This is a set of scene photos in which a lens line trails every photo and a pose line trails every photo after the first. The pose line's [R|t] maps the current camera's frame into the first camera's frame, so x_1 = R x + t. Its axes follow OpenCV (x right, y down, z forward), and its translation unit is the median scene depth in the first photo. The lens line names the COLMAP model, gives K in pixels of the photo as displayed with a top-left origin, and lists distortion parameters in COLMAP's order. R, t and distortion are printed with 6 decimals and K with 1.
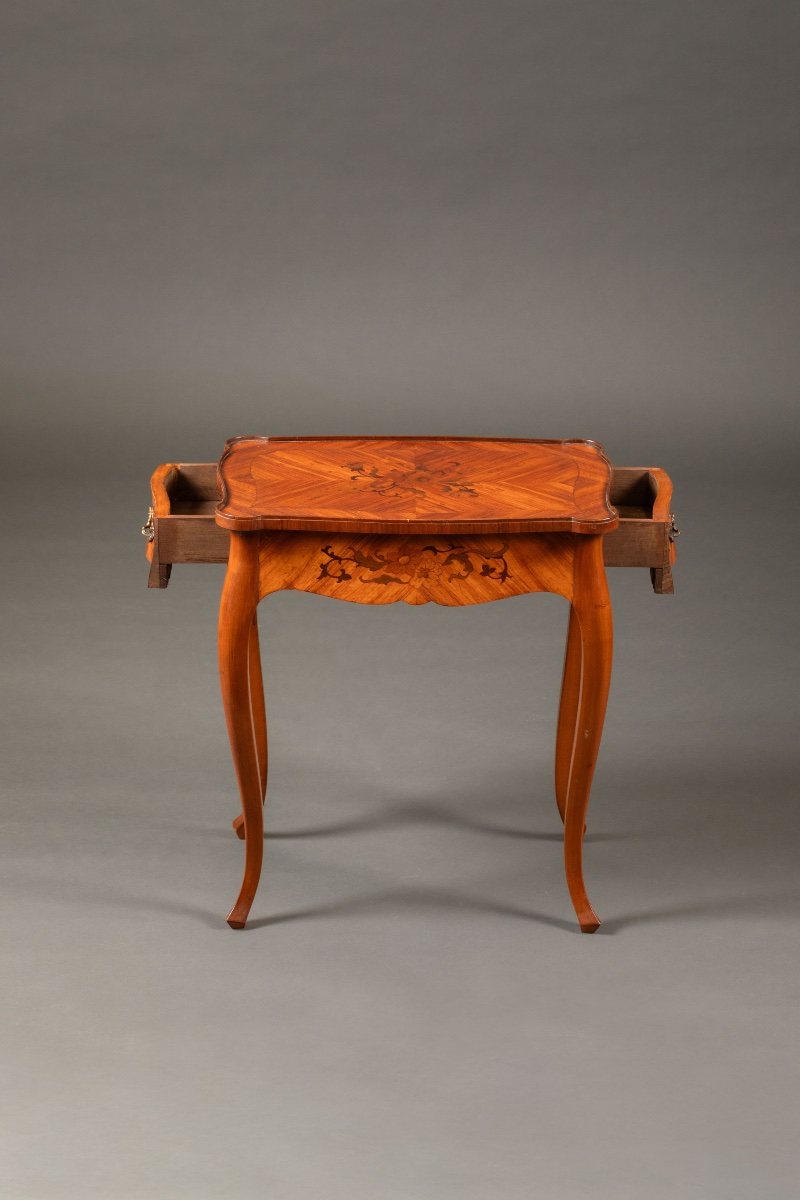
lens RADIAL K [[4124.9, 0, 402.0], [0, 4124.9, 599.9], [0, 0, 1]] dist [-0.082712, 0.000000]
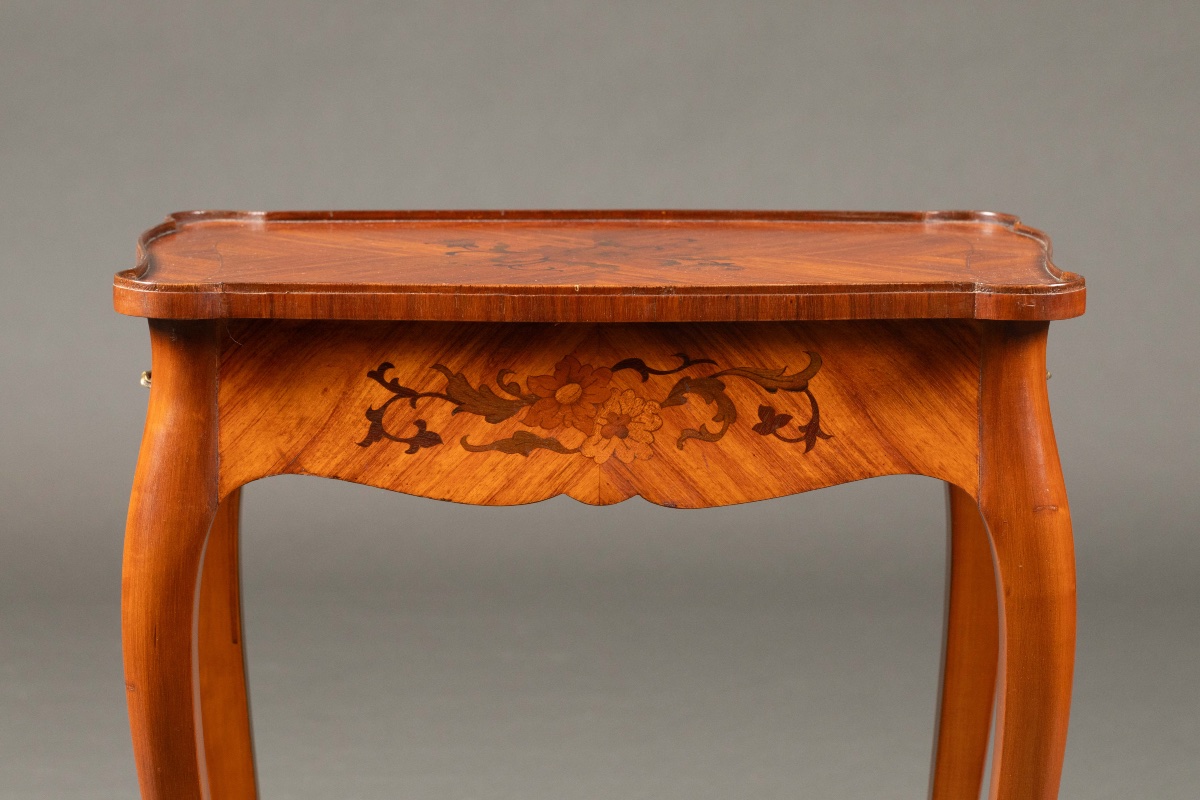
lens RADIAL K [[4124.9, 0, 594.3], [0, 4124.9, 395.8], [0, 0, 1]] dist [-0.082712, 0.000000]
pose [[0.999960, -0.008922, 0.000780, 0.002727], [0.008898, 0.979765, -0.199954, 0.072750], [0.001020, 0.199953, 0.979805, 0.595243]]
